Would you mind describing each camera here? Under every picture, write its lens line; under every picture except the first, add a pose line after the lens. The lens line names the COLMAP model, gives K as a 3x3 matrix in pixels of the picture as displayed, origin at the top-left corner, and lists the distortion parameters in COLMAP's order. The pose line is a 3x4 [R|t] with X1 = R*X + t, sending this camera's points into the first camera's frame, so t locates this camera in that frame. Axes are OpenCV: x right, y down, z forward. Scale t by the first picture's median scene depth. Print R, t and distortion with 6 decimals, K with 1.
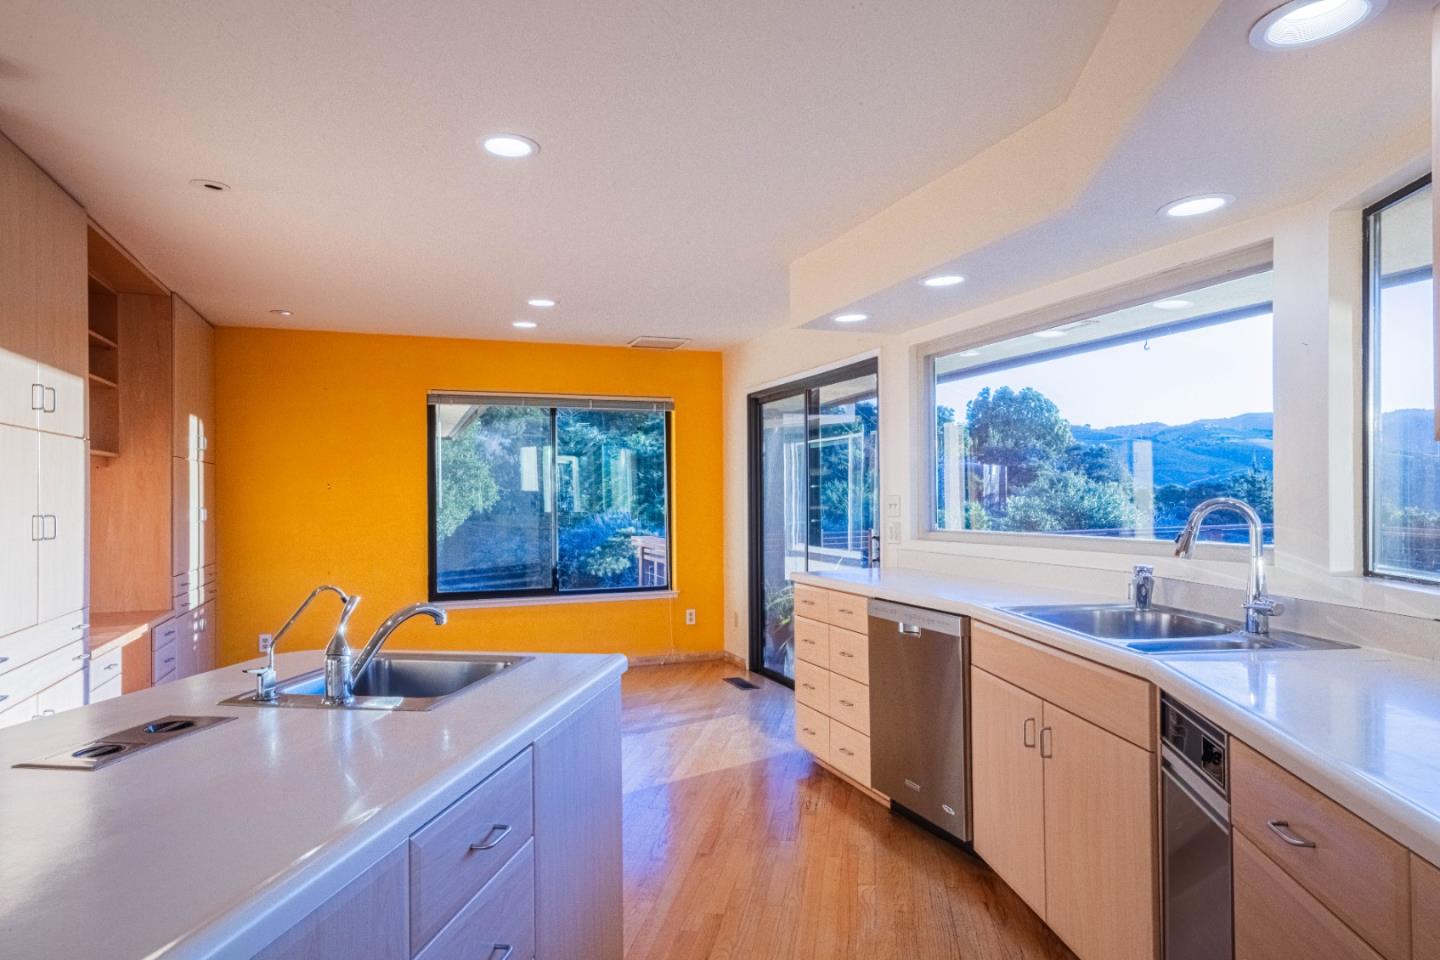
lens RADIAL K [[789.0, 0, 720.4], [0, 789.0, 492.1], [0, 0, 1]] dist [0.010566, 0.002742]
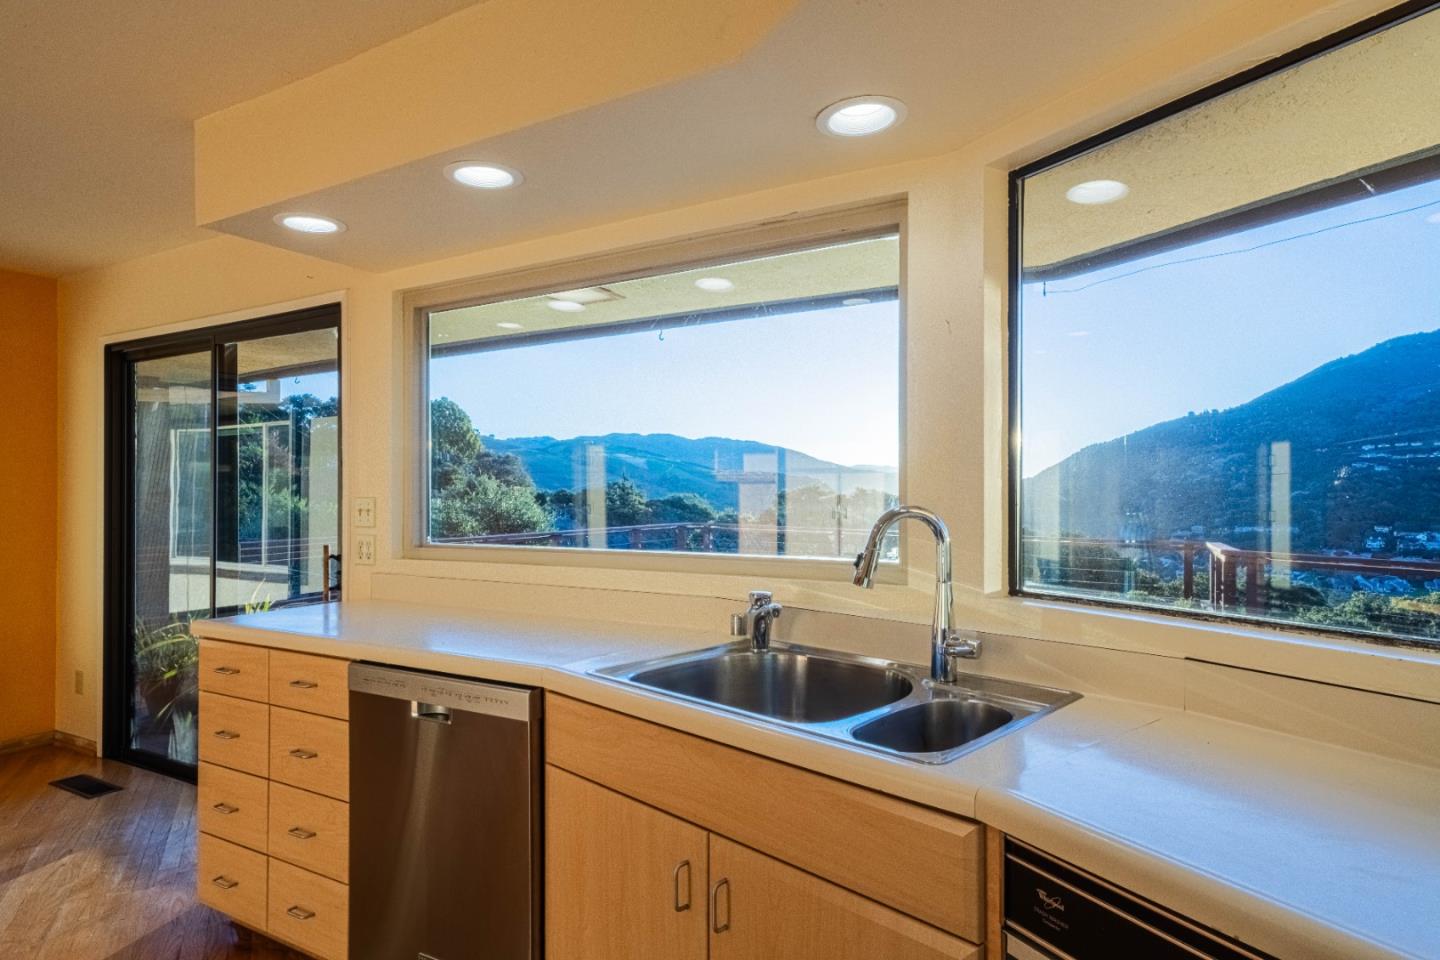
lens RADIAL K [[789.0, 0, 720.4], [0, 789.0, 492.1], [0, 0, 1]] dist [0.010566, 0.002742]
pose [[0.768704, 0.010296, 0.639522, 0.008483], [-0.008604, 0.999946, -0.005757, 0.000402], [-0.639547, -0.001077, 0.768752, 0.258832]]
